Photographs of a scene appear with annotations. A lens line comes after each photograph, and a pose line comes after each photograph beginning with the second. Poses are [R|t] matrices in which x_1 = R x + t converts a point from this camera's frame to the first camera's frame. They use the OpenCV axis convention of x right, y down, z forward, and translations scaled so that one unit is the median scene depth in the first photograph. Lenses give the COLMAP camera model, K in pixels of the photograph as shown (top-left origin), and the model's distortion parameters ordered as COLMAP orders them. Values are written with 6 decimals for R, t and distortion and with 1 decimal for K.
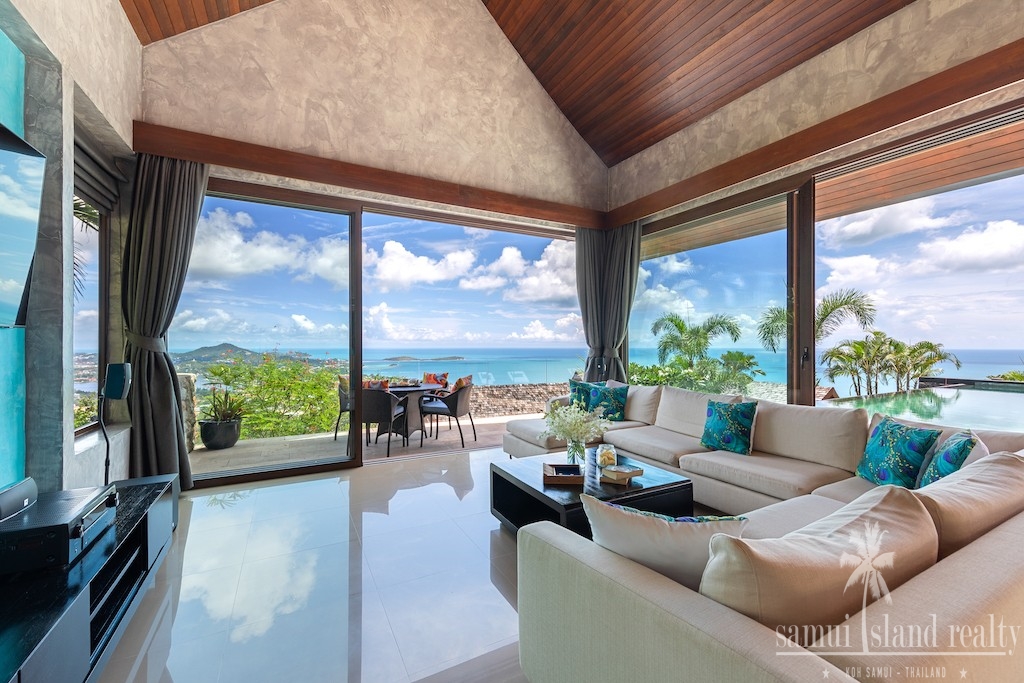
lens RADIAL K [[413.9, 0, 515.4], [0, 413.9, 343.5], [0, 0, 1]] dist [-0.002840, -0.000166]
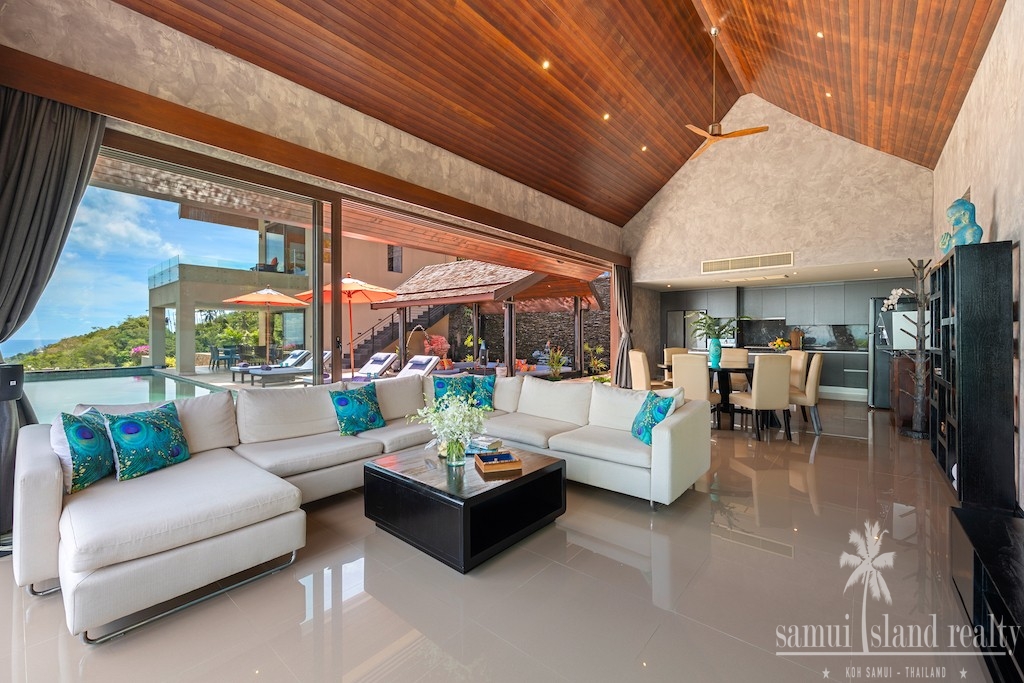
lens RADIAL K [[413.9, 0, 510.4], [0, 413.9, 339.2], [0, 0, 1]] dist [-0.002840, -0.000166]
pose [[-0.349353, 0.001210, 0.936990, -0.558719], [0.000571, 0.999999, -0.001079, 0.013538], [-0.936991, 0.000158, -0.349354, 0.869752]]
